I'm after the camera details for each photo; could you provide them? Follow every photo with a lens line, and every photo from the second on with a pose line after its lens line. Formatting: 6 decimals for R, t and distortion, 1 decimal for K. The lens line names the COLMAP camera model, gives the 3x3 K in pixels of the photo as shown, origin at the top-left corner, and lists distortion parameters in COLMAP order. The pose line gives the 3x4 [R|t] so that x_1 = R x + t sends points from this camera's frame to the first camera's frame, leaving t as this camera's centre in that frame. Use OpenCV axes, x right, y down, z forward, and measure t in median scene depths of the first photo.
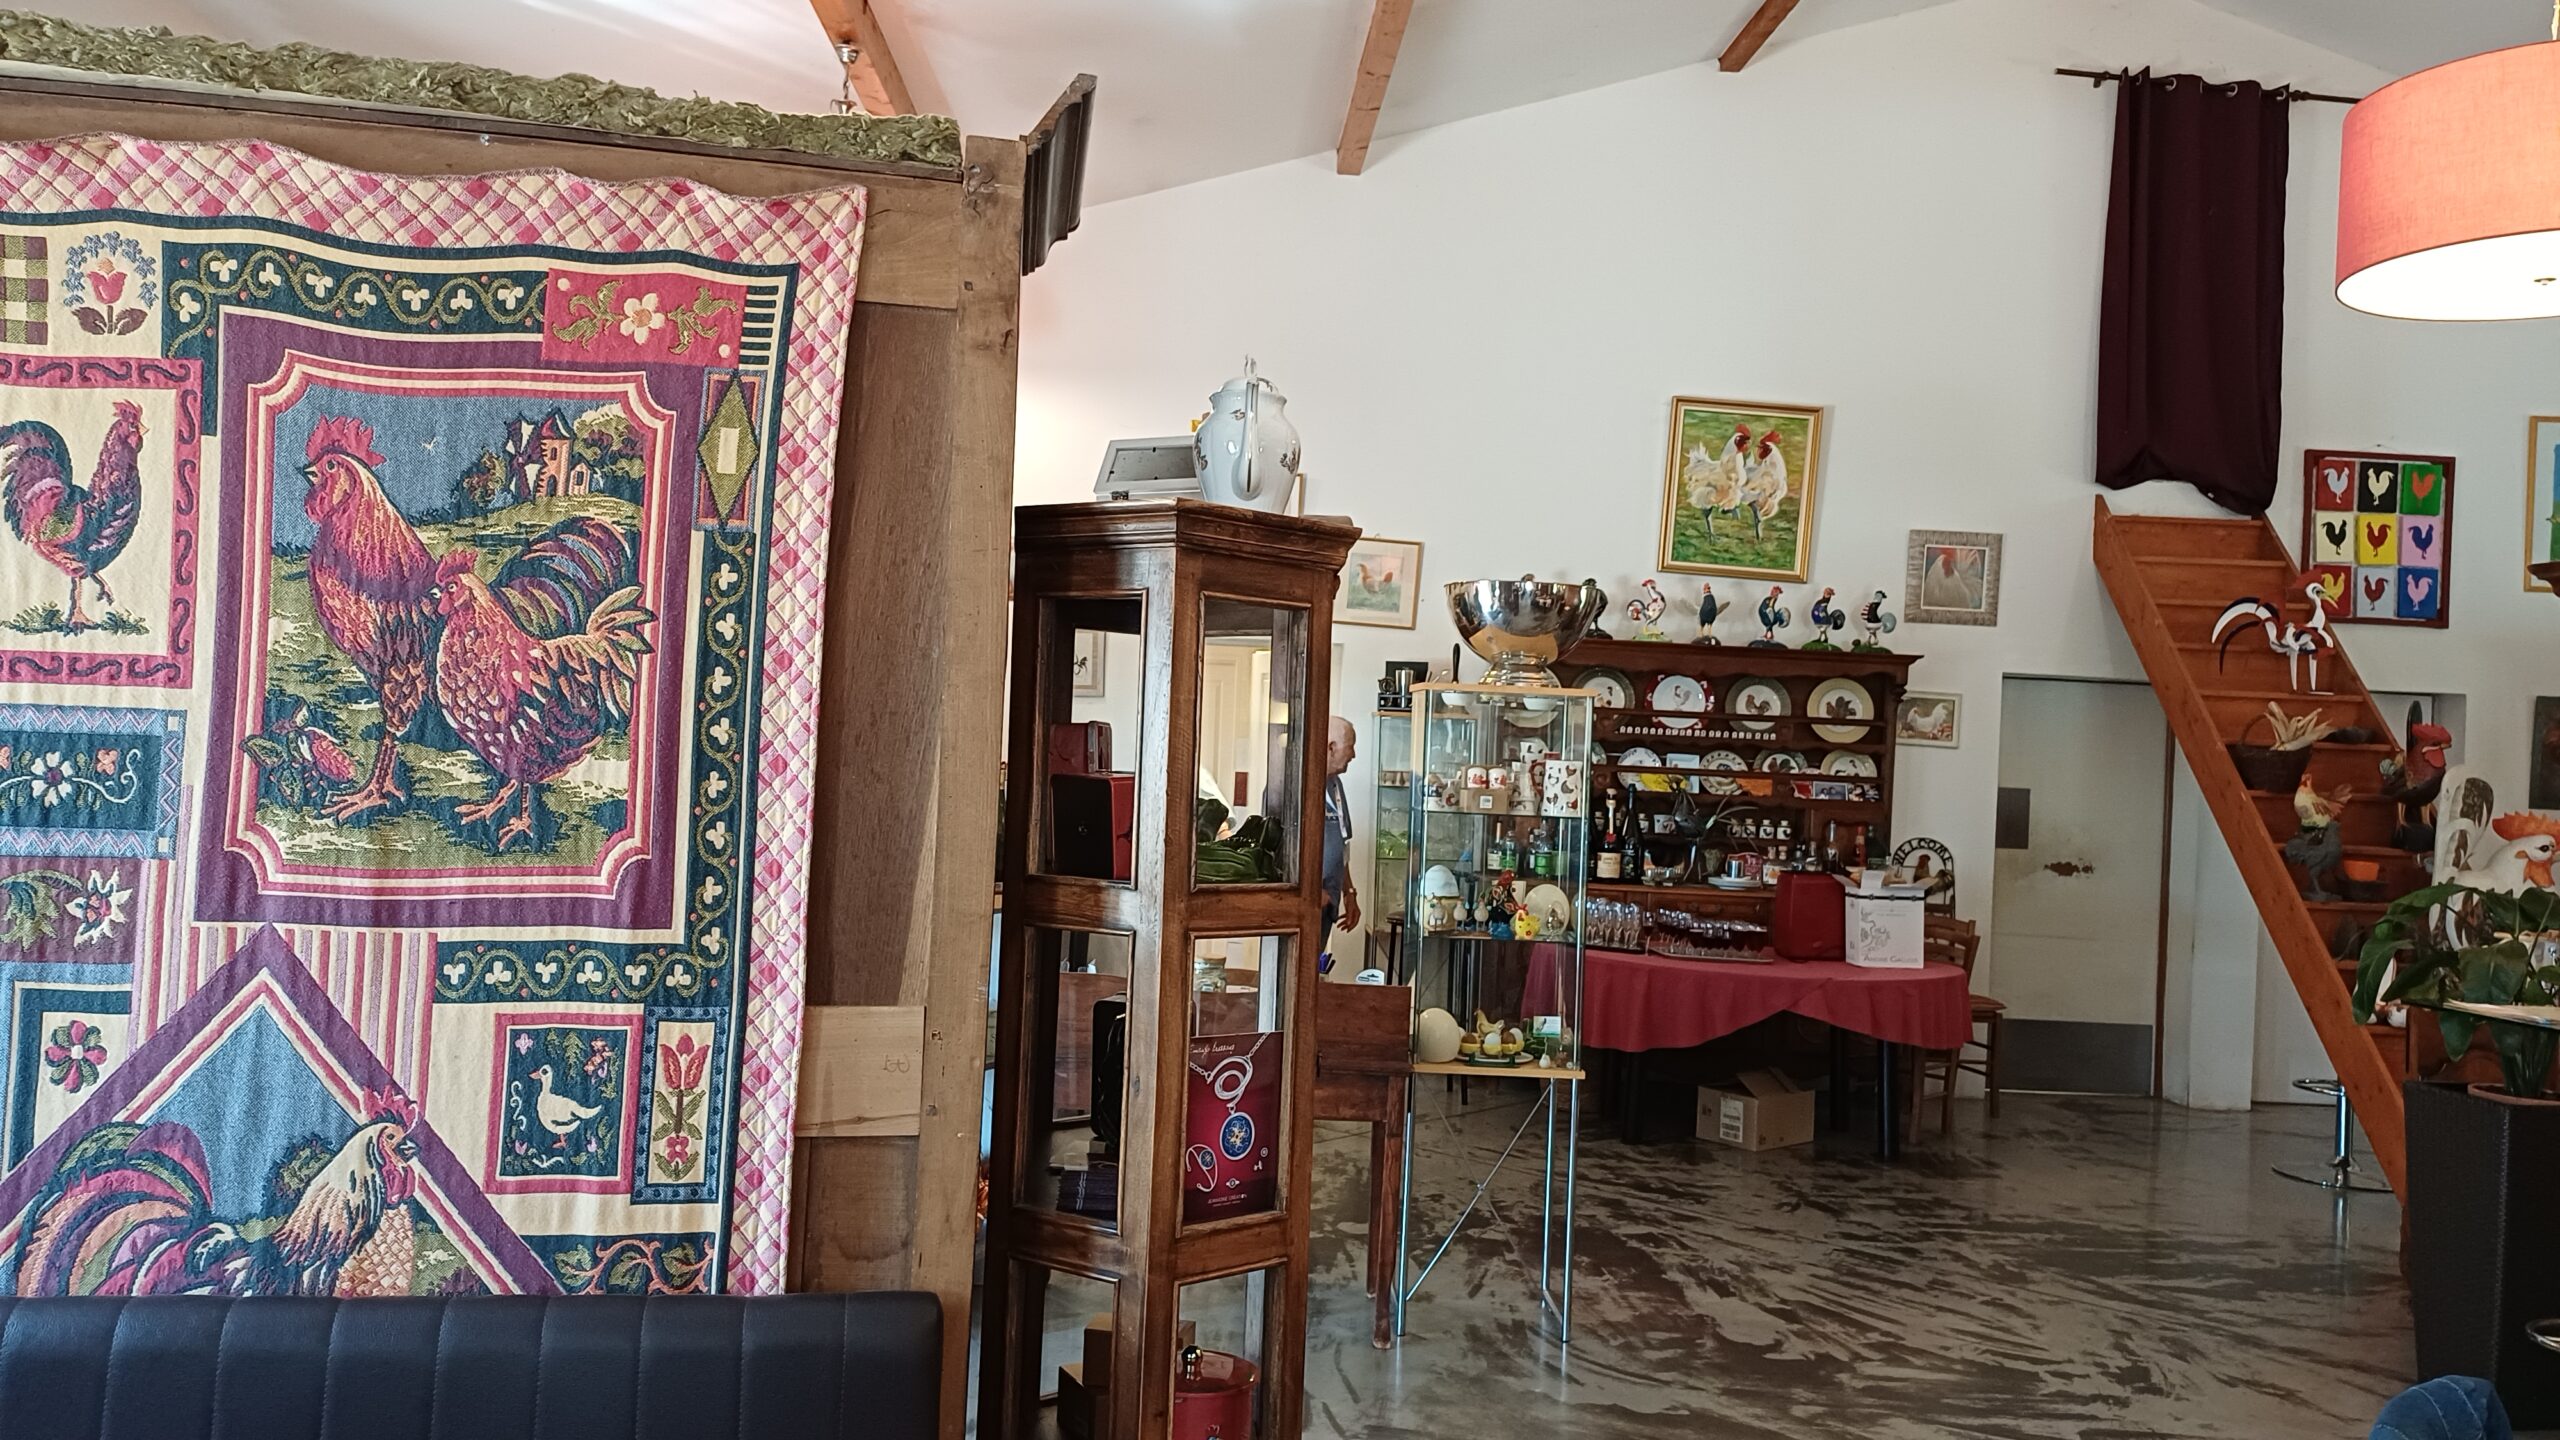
lens RADIAL K [[1814.5, 0, 1278.1], [0, 1814.5, 732.2], [0, 0, 1]] dist [0.020858, -0.024064]
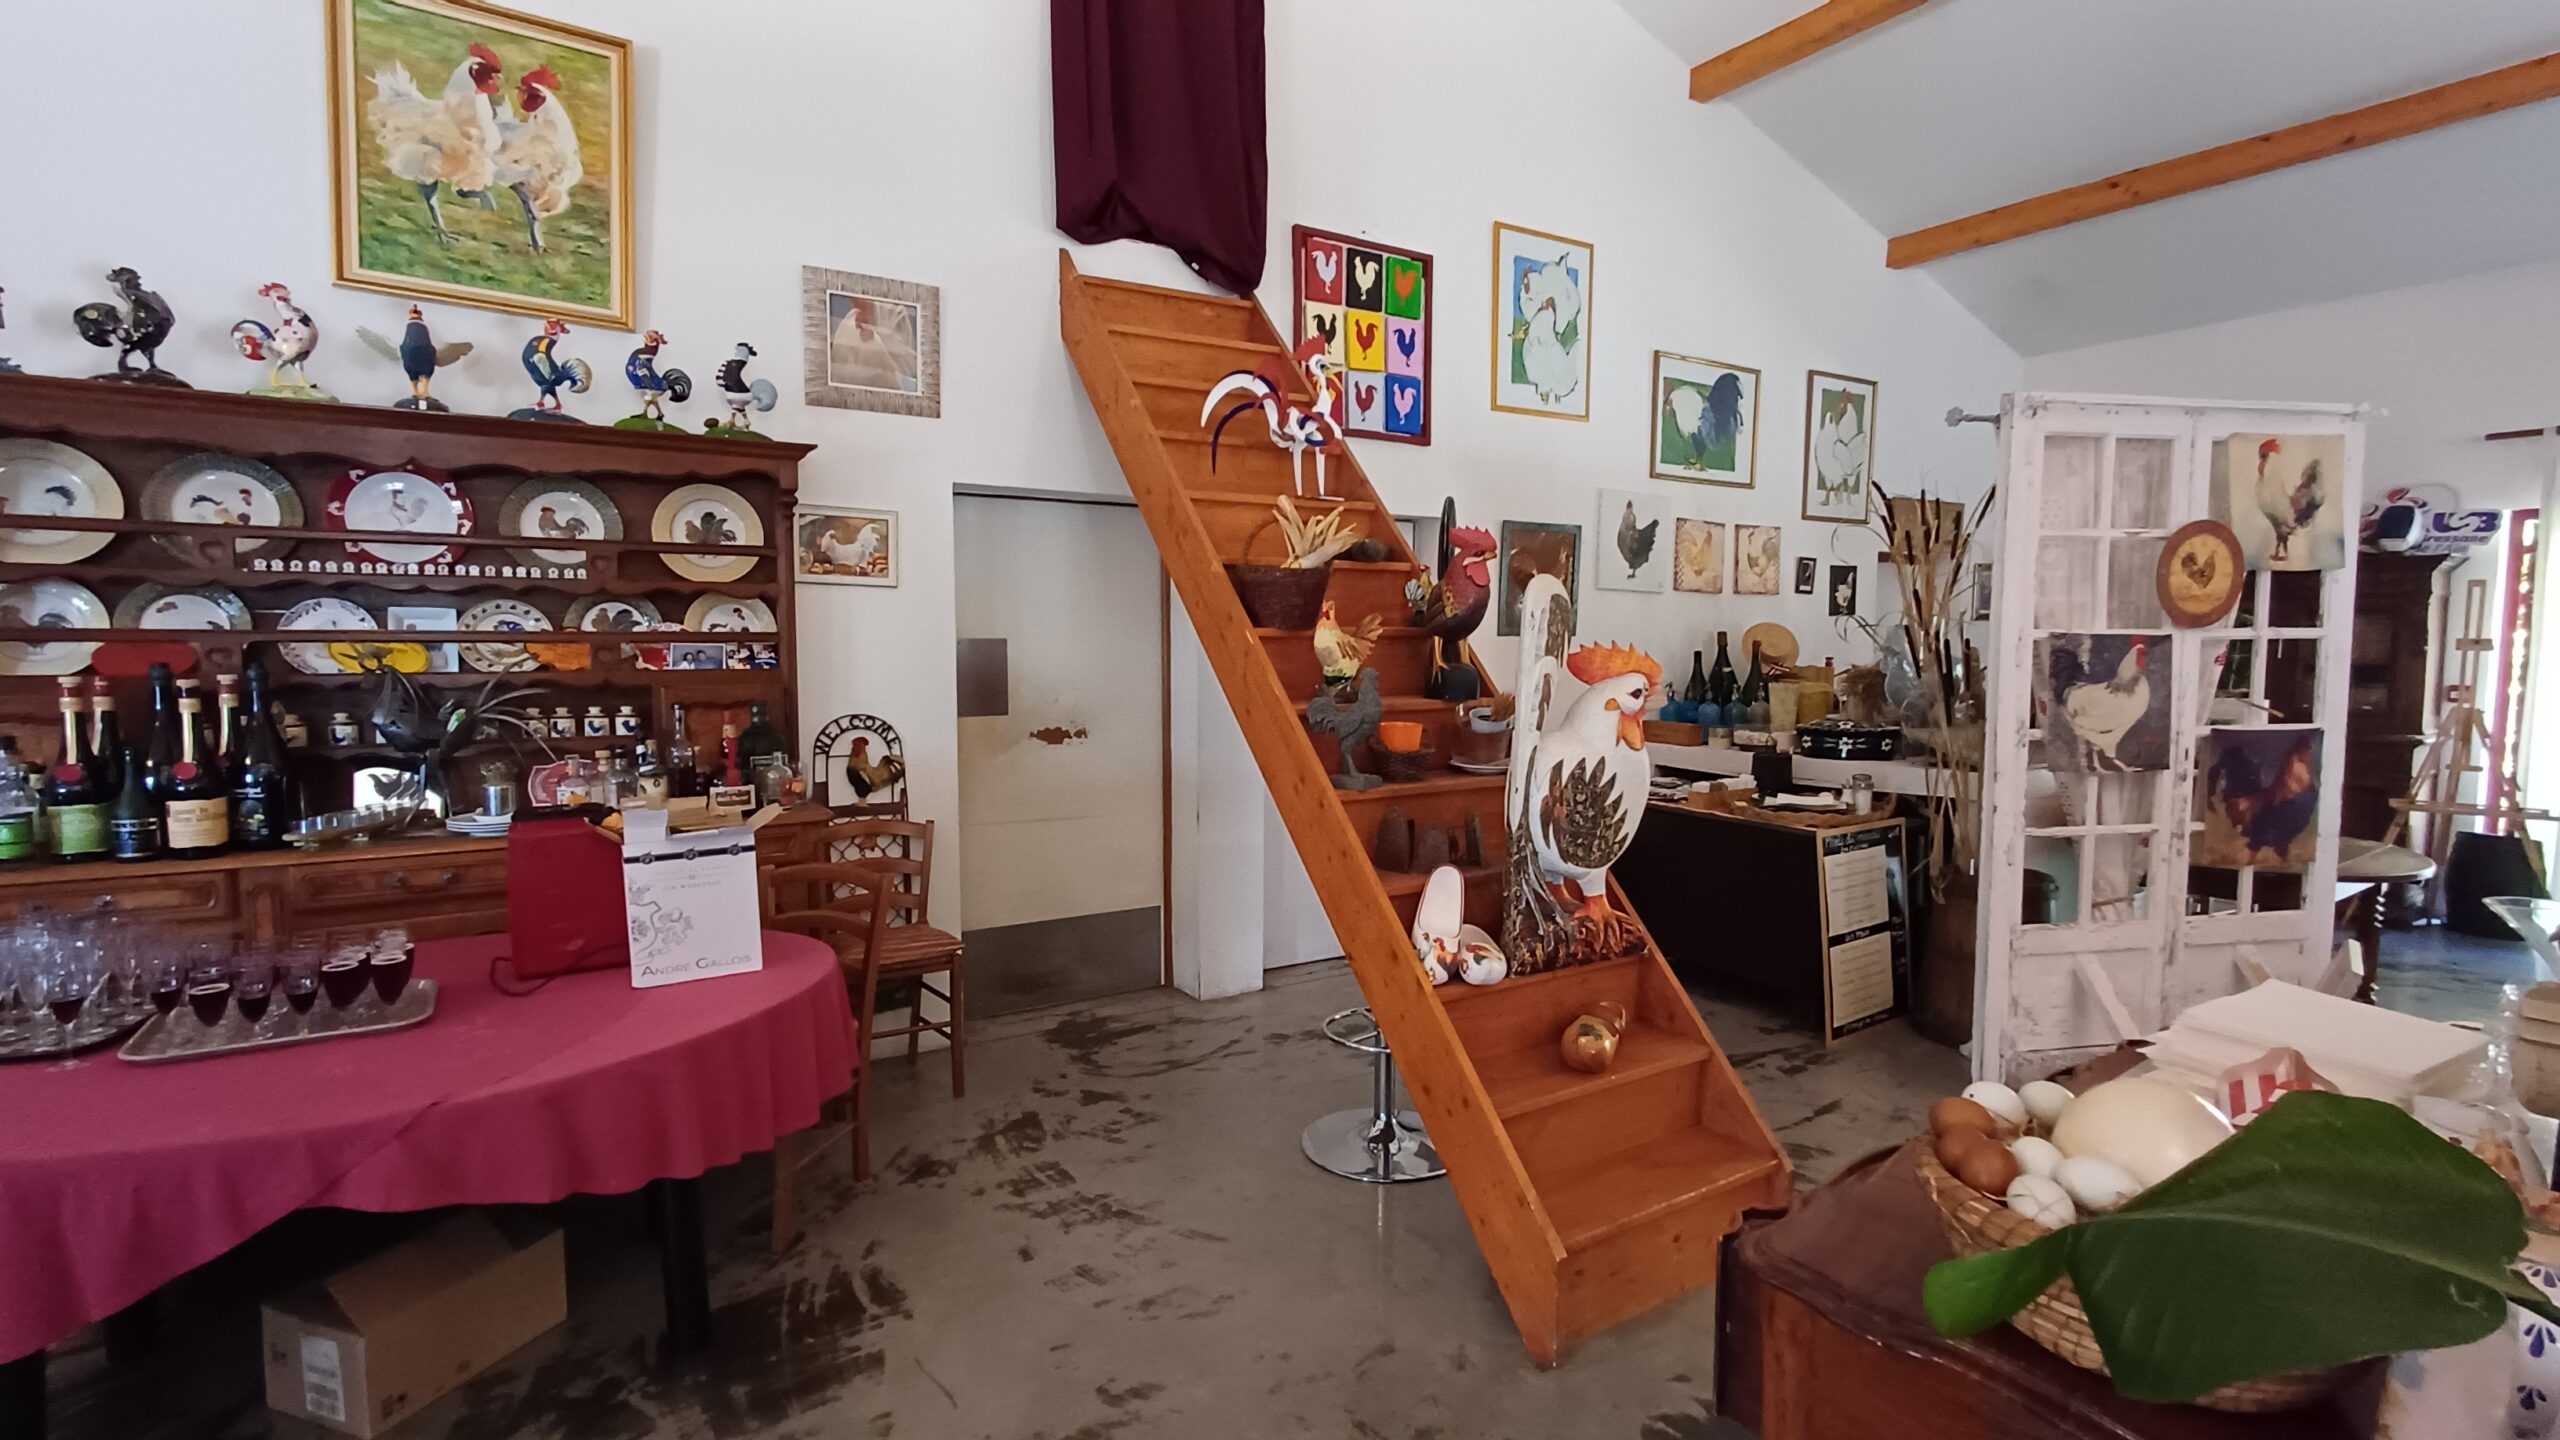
lens RADIAL K [[1180.5, 0, 1273.4], [0, 1180.5, 740.8], [0, 0, 1]] dist [0.002835, 0.000435]
pose [[0.865163, -0.087215, 0.493849, 0.269349], [0.031257, 0.992225, 0.120472, 0.017658], [-0.500516, -0.088791, 0.861162, 0.521527]]
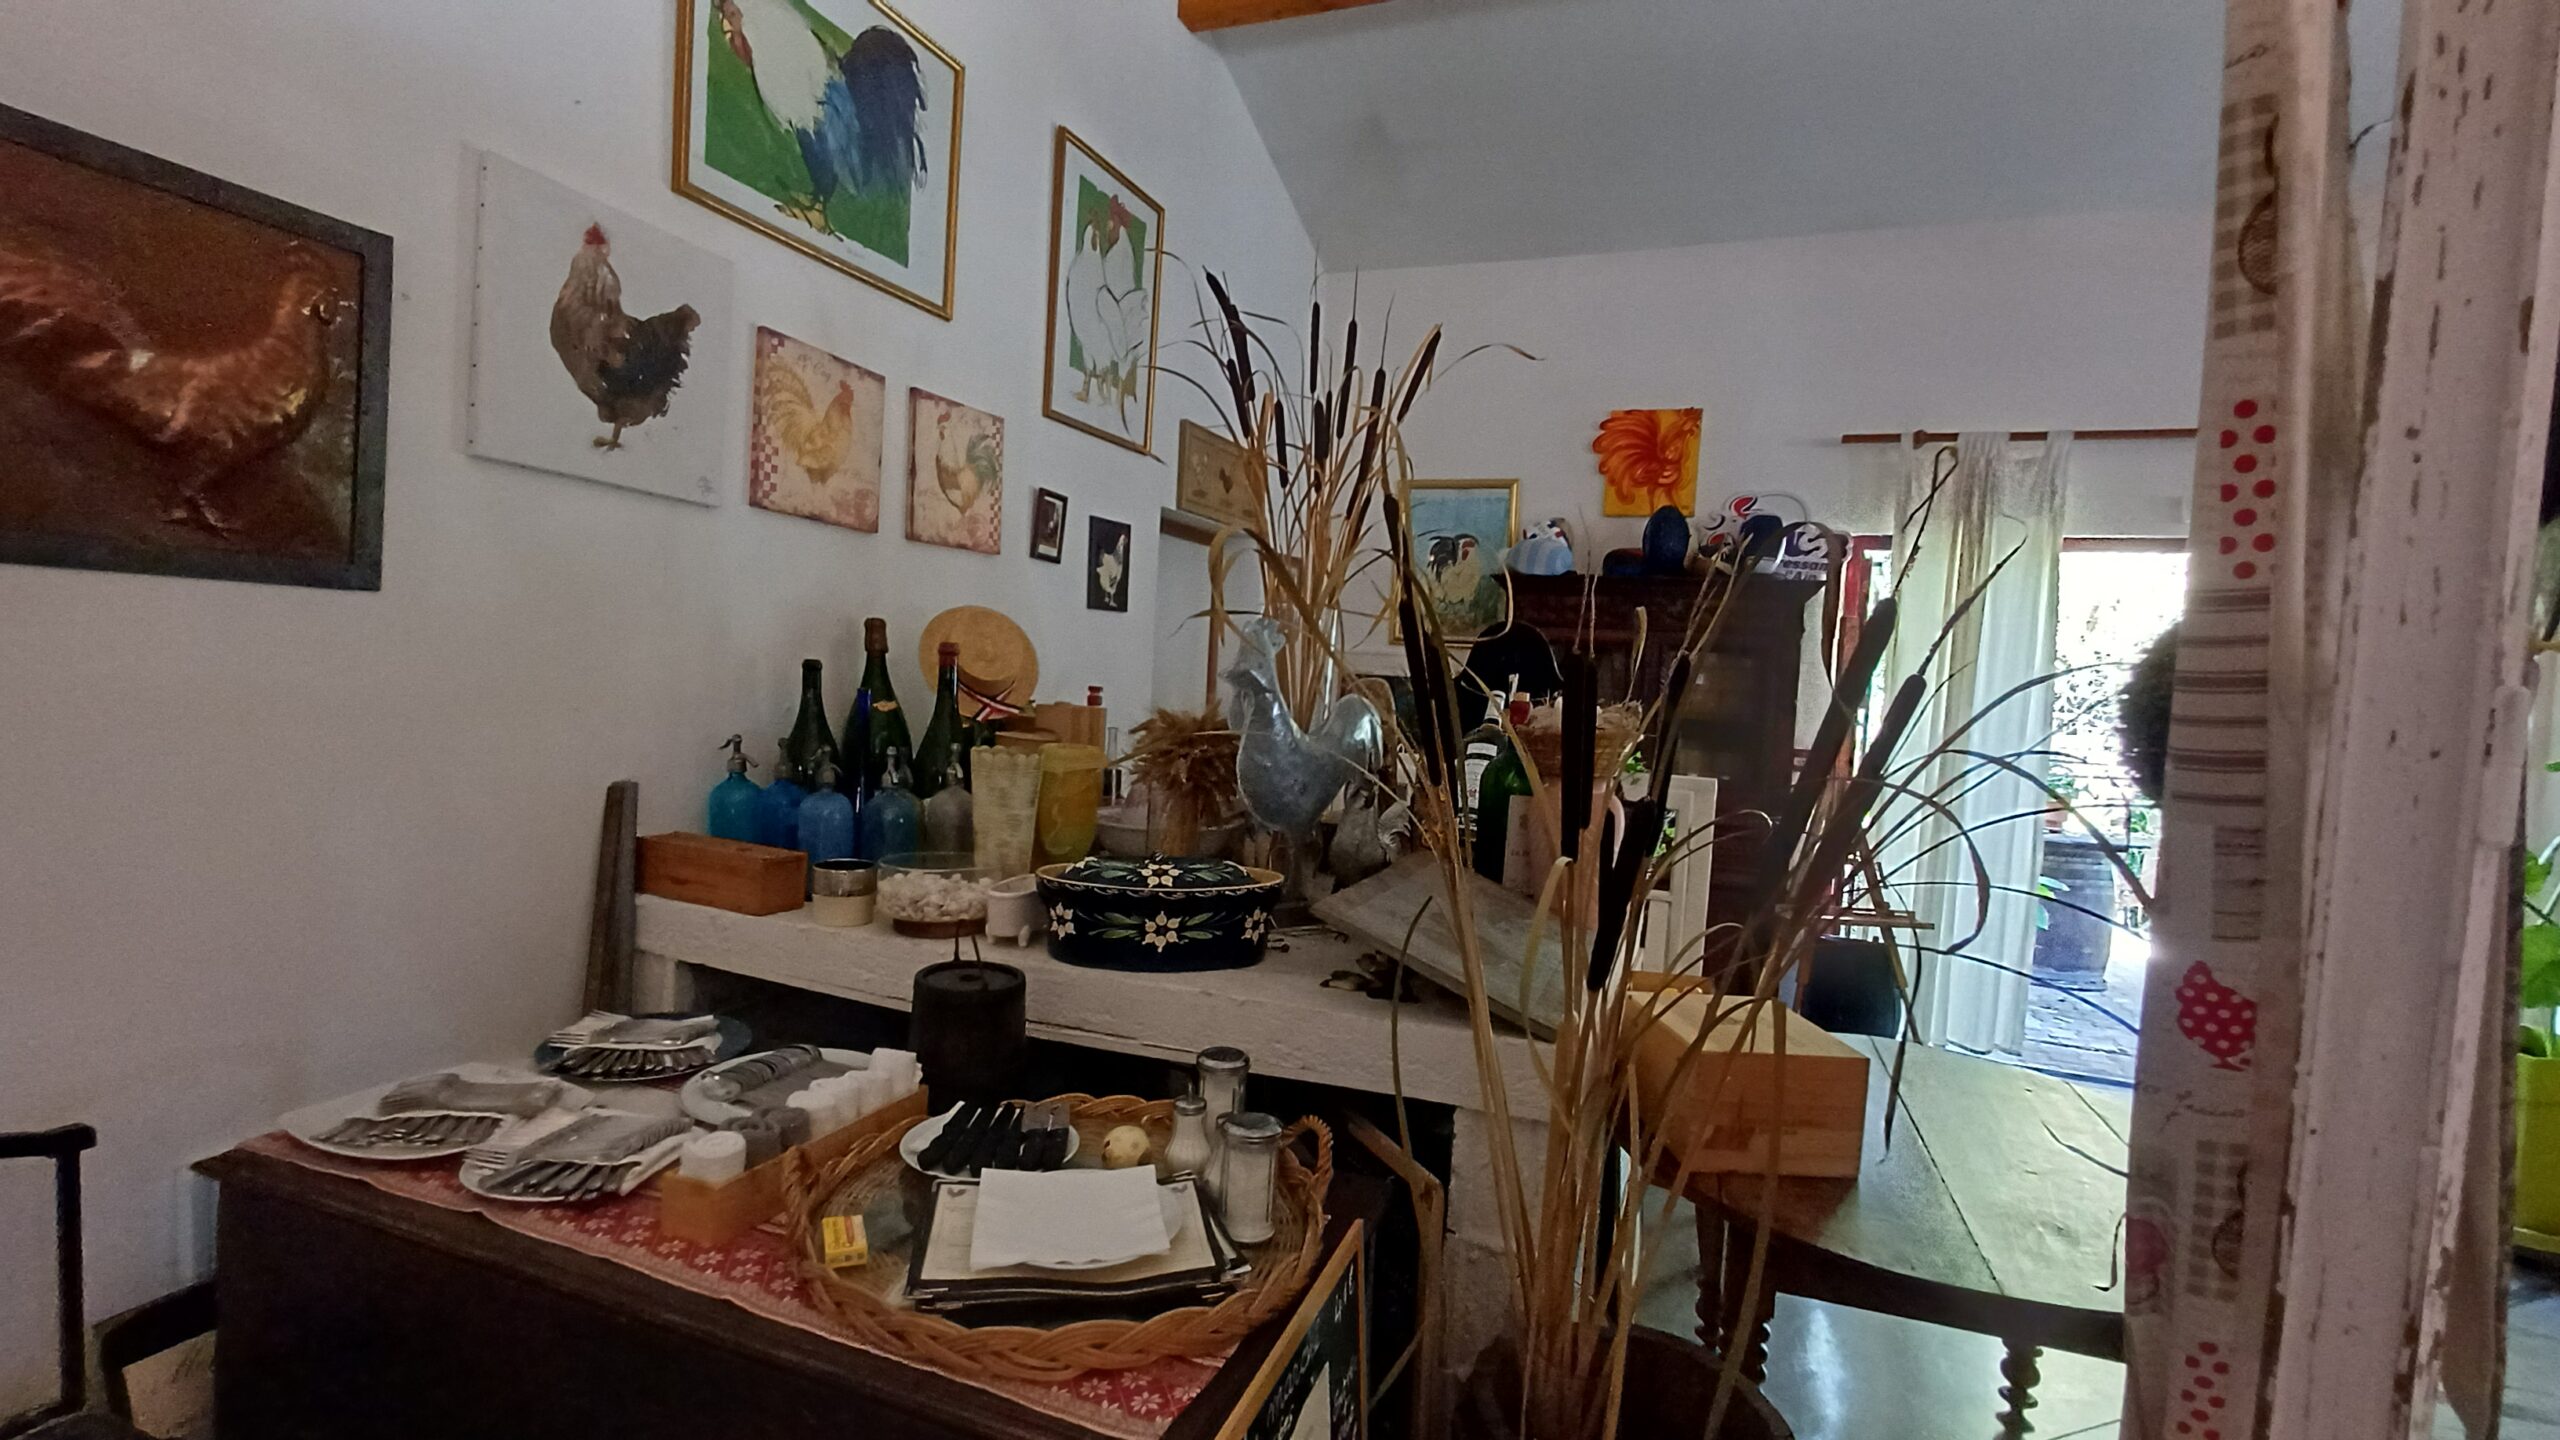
lens RADIAL K [[1180.5, 0, 1284.5], [0, 1180.5, 732.9], [0, 0, 1]] dist [0.002835, 0.000435]
pose [[0.403413, -0.071868, 0.912191, 0.637676], [-0.049274, 0.993758, 0.100086, 0.041165], [-0.913690, -0.085324, 0.397354, 0.794534]]
